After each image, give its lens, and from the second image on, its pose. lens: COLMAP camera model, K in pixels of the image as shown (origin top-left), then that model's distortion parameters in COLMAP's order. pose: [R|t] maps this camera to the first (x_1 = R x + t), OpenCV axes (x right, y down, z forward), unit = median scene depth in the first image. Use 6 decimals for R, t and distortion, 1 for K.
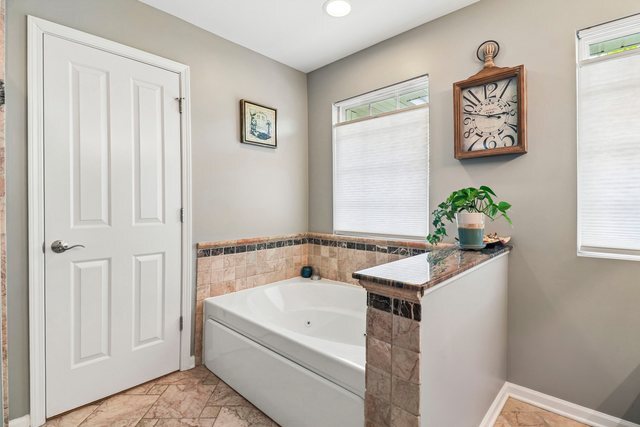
lens RADIAL K [[302.0, 0, 321.3], [0, 302.0, 210.6], [0, 0, 1]] dist [-0.010680, -0.001825]
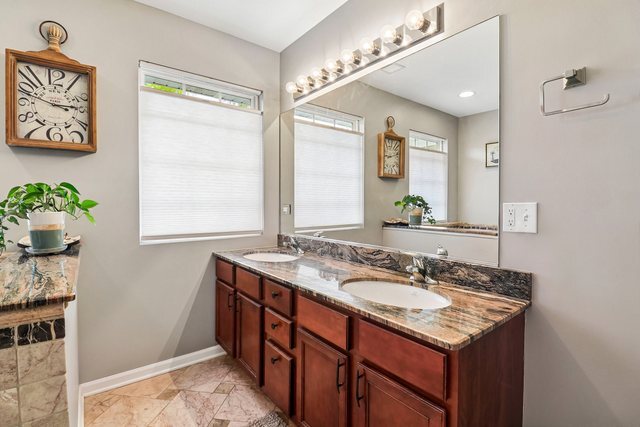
lens RADIAL K [[302.0, 0, 321.3], [0, 302.0, 210.1], [0, 0, 1]] dist [-0.010680, -0.001825]
pose [[0.162957, -0.020784, 0.986414, -0.214109], [0.013230, 0.999734, 0.018879, -0.003872], [-0.986545, 0.009974, 0.163188, 0.066101]]
